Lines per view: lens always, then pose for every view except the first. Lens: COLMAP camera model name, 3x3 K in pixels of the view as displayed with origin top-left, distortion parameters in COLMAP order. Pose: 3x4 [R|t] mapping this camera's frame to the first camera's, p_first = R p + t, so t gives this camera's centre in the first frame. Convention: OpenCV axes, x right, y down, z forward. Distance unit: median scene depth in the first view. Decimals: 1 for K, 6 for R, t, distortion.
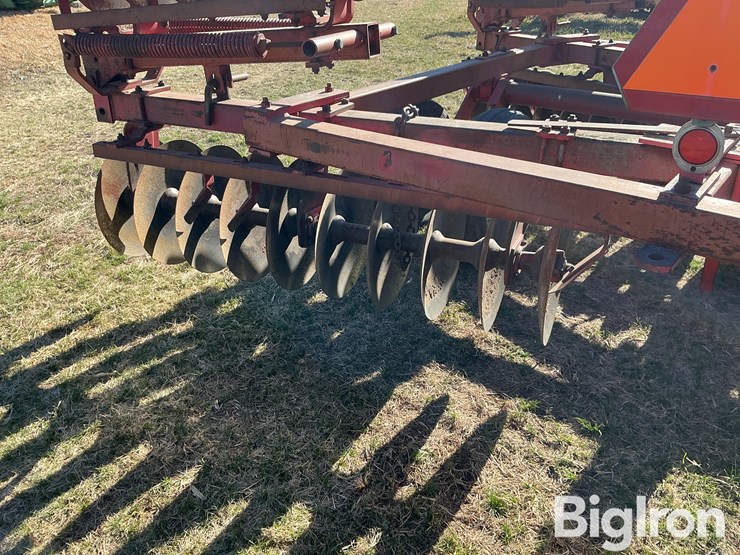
lens RADIAL K [[615.8, 0, 362.4], [0, 615.8, 275.9], [0, 0, 1]] dist [0.094218, -0.184775]
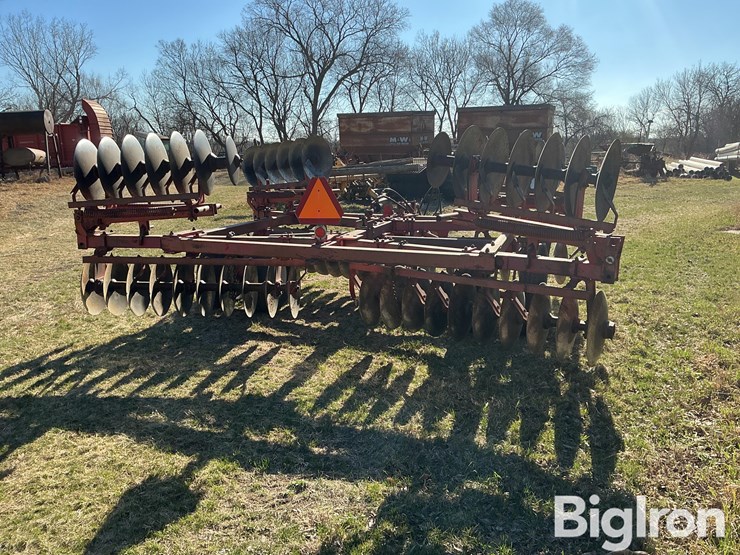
lens RADIAL K [[628.0, 0, 378.5], [0, 628.0, 274.5], [0, 0, 1]] dist [0.150311, -0.336487]
pose [[0.932741, -0.056891, 0.356032, -0.290772], [0.156217, 0.953740, -0.256859, 0.649020], [-0.324948, 0.295201, 0.898479, -1.481048]]
